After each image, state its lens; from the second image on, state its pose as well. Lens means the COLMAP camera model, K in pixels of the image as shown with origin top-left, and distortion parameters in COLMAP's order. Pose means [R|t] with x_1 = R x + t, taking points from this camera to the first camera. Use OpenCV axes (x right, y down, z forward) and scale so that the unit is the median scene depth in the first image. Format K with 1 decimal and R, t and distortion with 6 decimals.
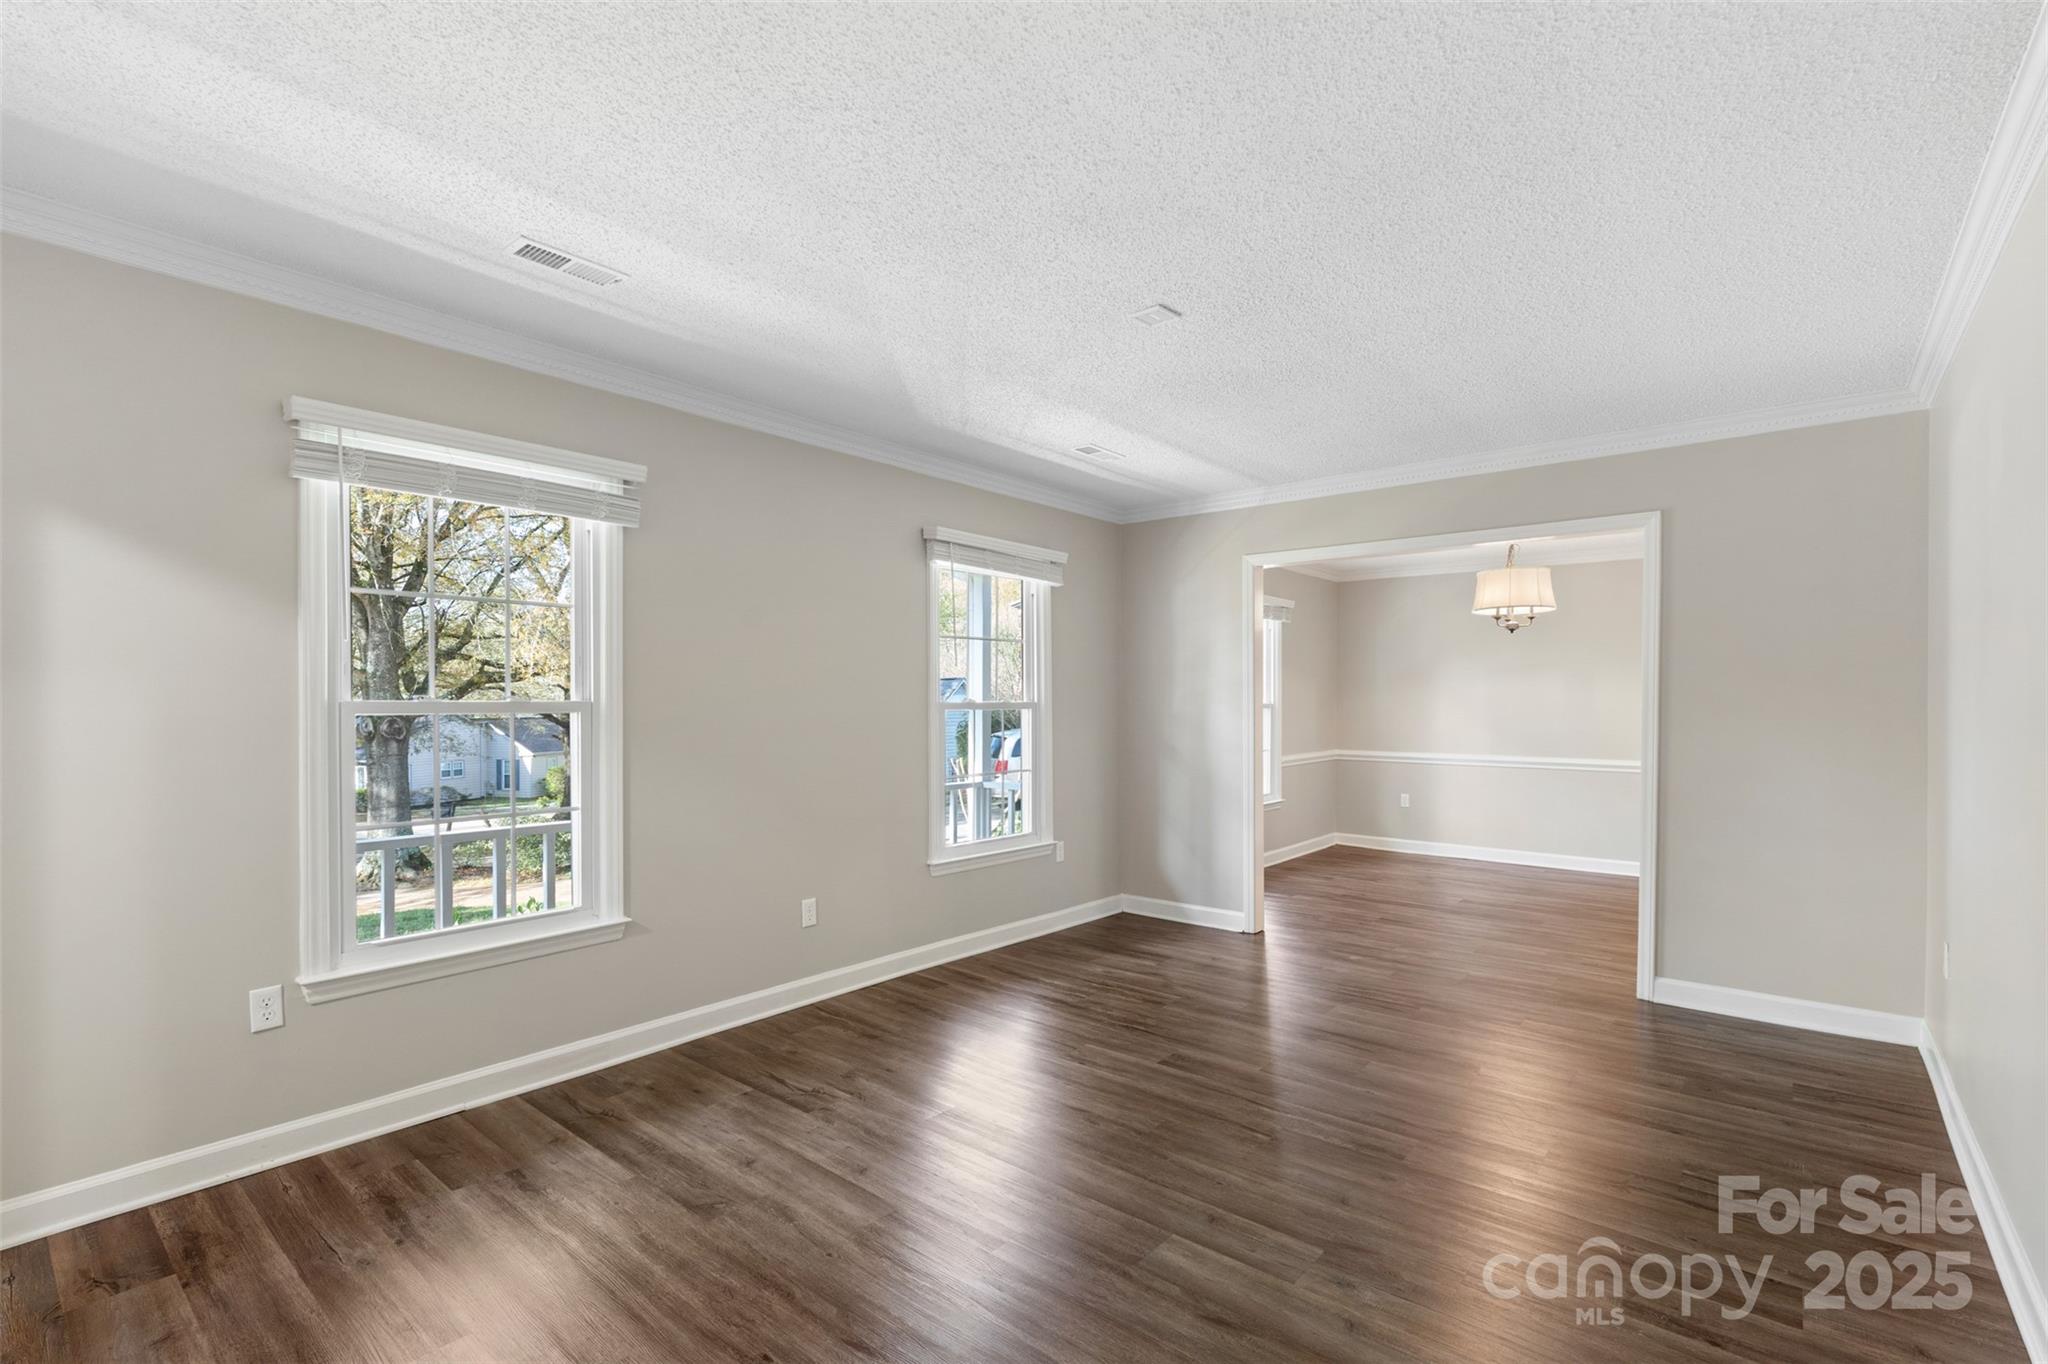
lens RADIAL K [[909.2, 0, 1014.8], [0, 909.2, 686.3], [0, 0, 1]] dist [-0.003203, 0.001510]
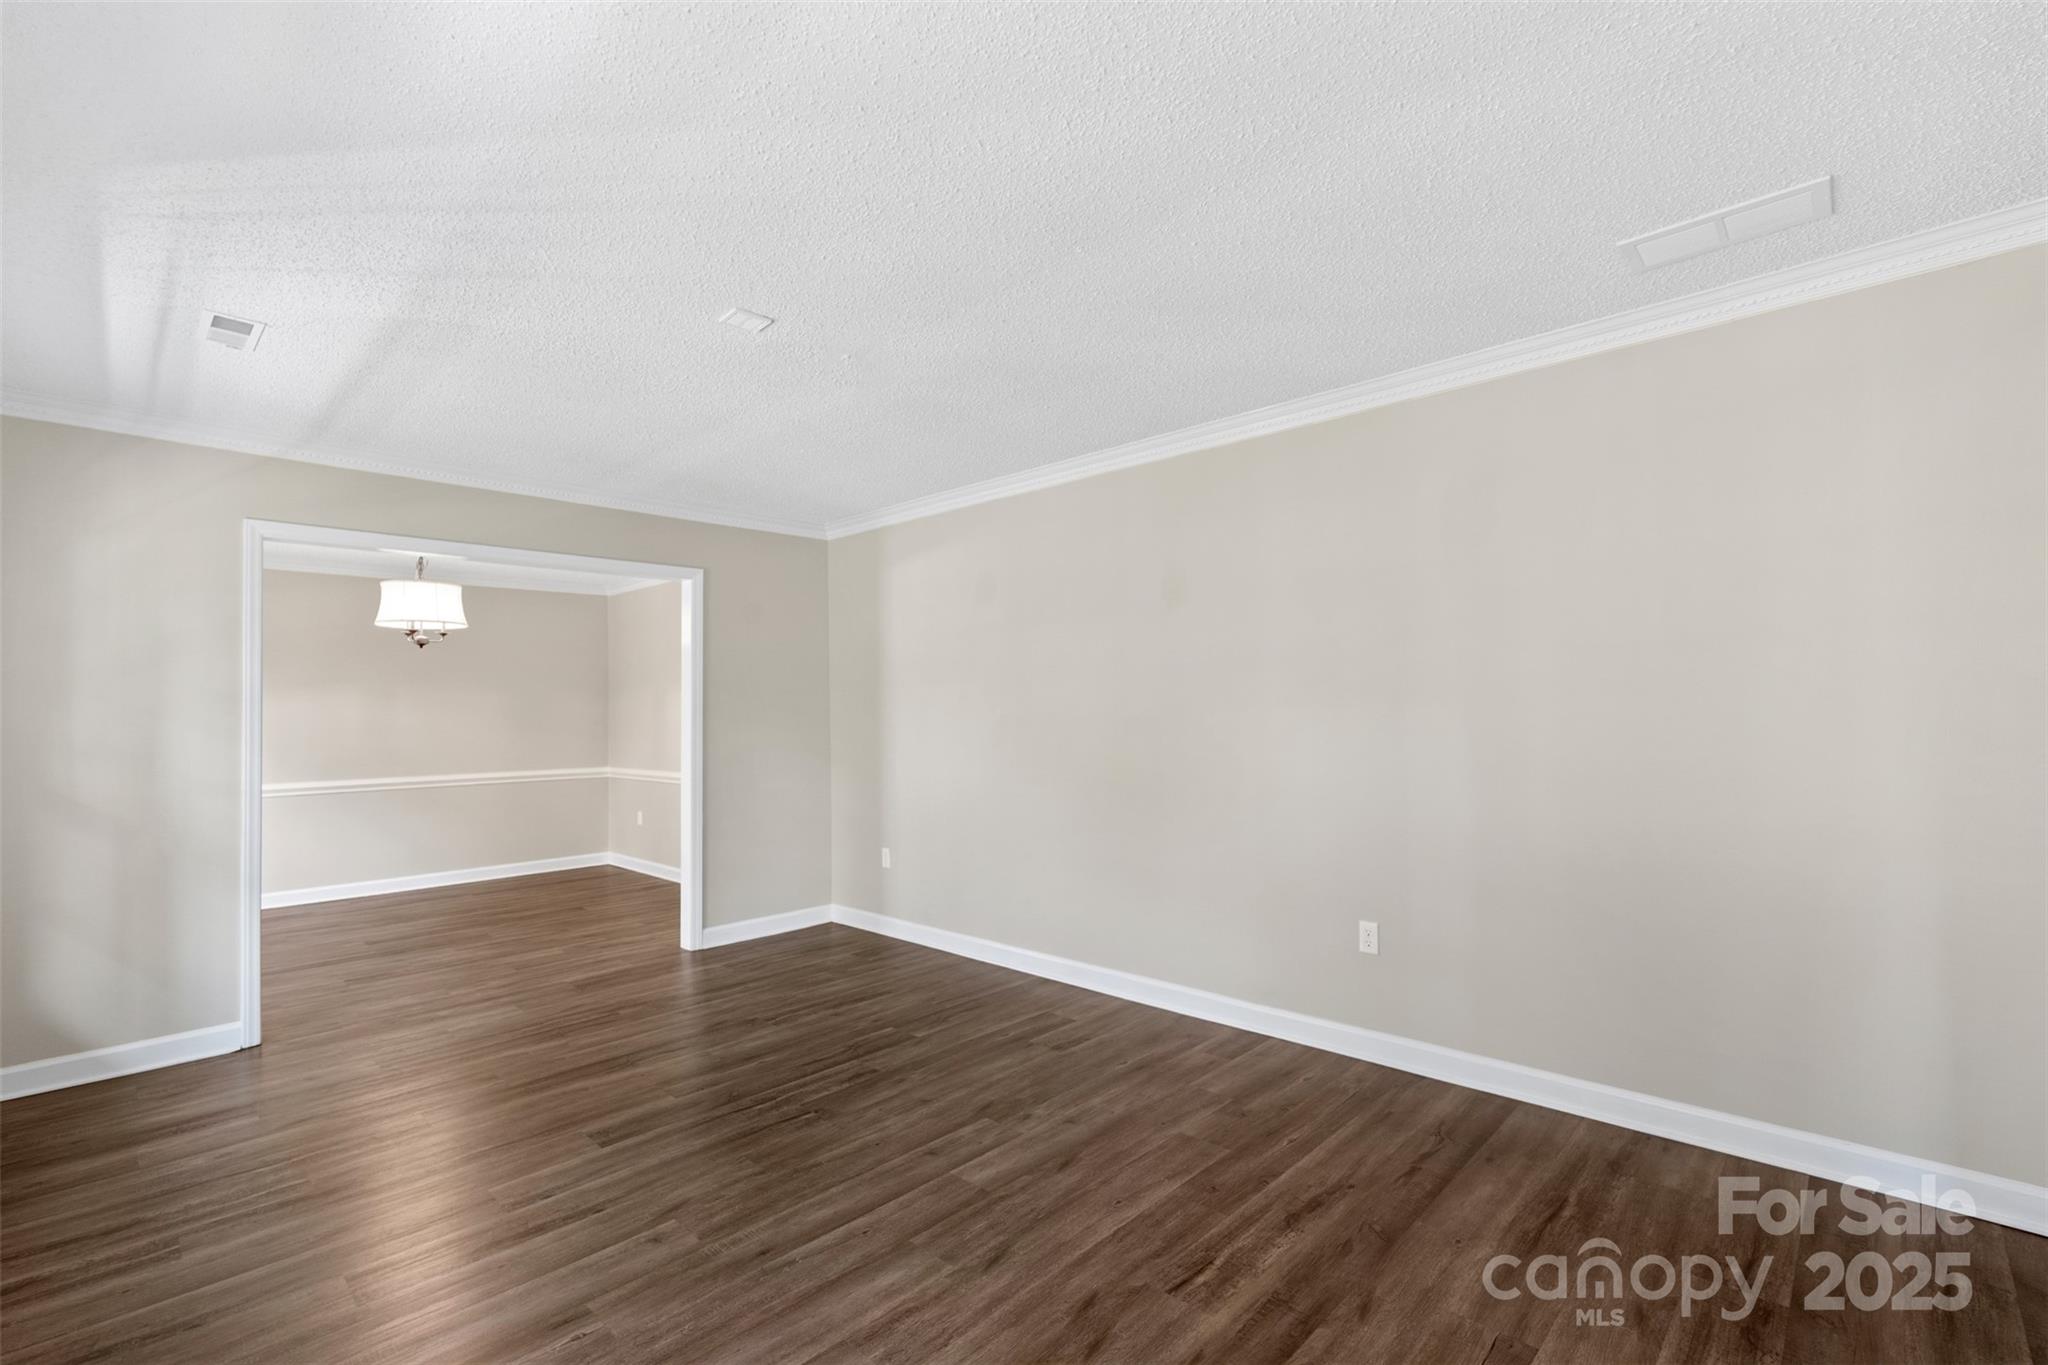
lens RADIAL K [[909.2, 0, 1013.0], [0, 909.2, 674.3], [0, 0, 1]] dist [-0.003203, 0.001510]
pose [[0.071245, 0.037461, 0.996755, -0.552456], [-0.002395, 0.999298, -0.037386, 0.005940], [-0.997456, 0.000277, 0.071284, 0.461837]]
